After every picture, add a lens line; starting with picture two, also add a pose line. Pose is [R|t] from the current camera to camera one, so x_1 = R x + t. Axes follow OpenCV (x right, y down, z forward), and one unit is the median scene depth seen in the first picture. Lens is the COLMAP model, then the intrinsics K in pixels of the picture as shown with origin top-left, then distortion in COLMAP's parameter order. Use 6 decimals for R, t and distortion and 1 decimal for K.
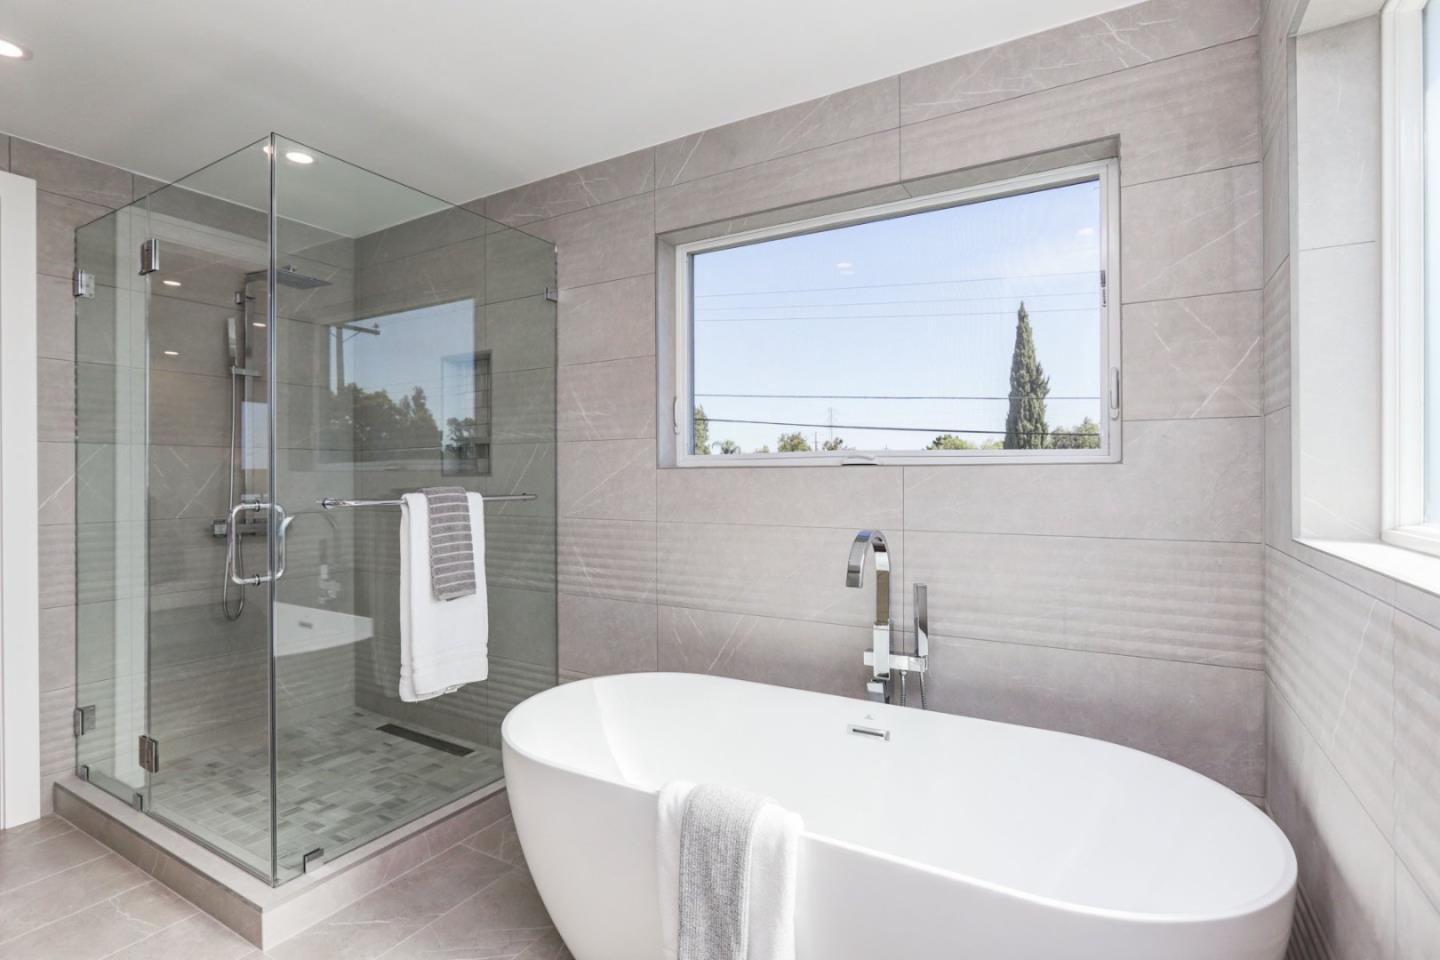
lens RADIAL K [[655.7, 0, 701.9], [0, 655.7, 479.4], [0, 0, 1]] dist [-0.033735, 0.016566]
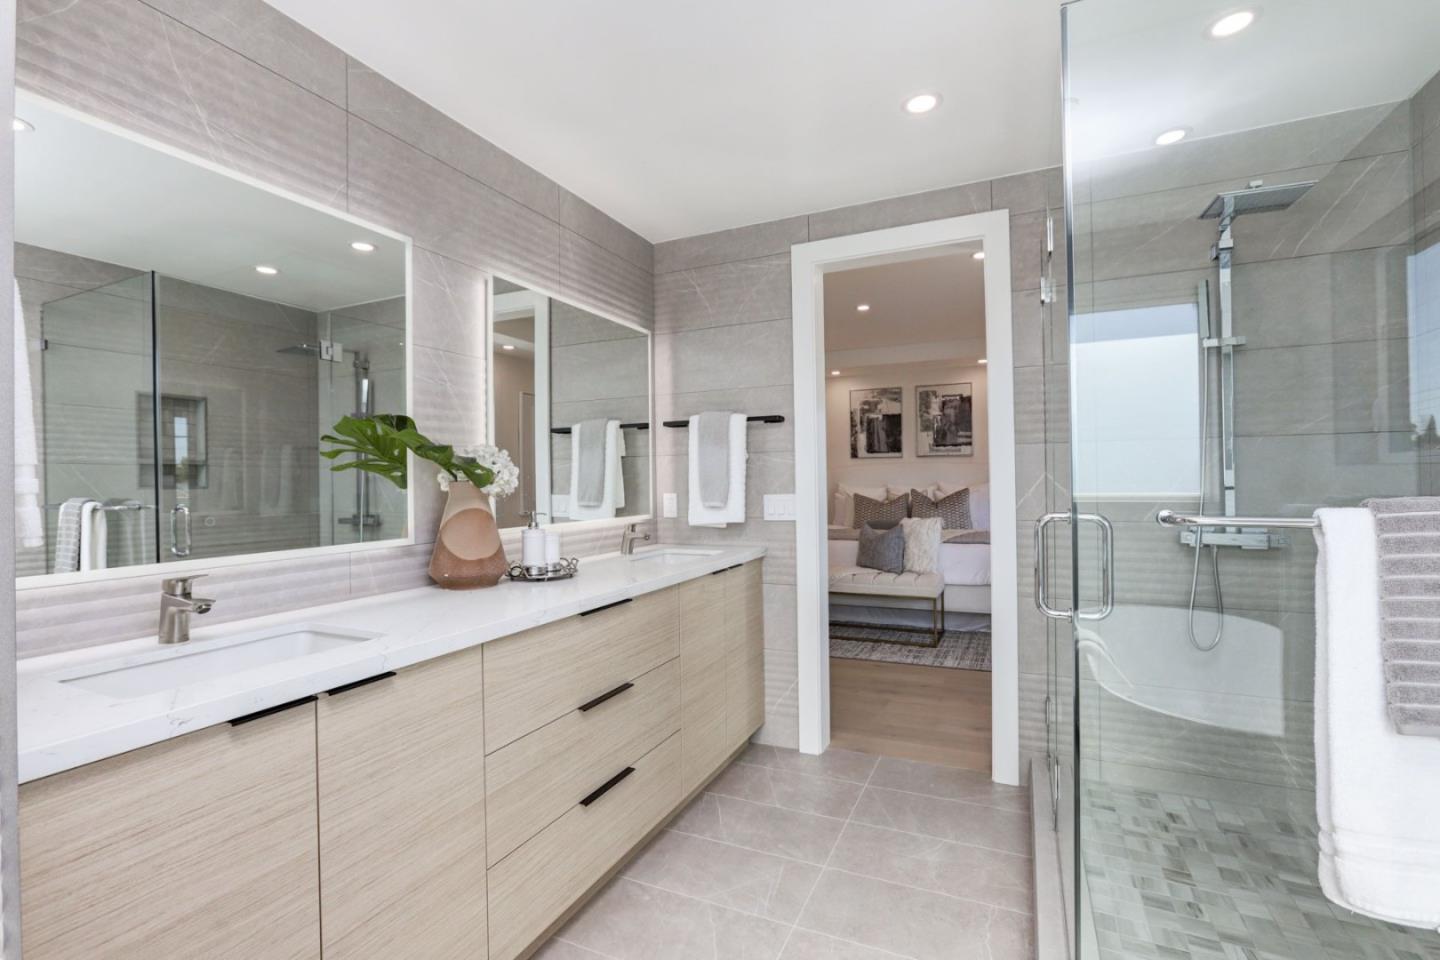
lens RADIAL K [[648.8, 0, 655.9], [0, 648.8, 471.4], [0, 0, 1]] dist [-0.023200, -0.000858]
pose [[0.105720, -0.011238, -0.994332, -0.003080], [0.006479, 0.999923, -0.010612, -0.003662], [0.994375, -0.005320, 0.105785, 0.268405]]
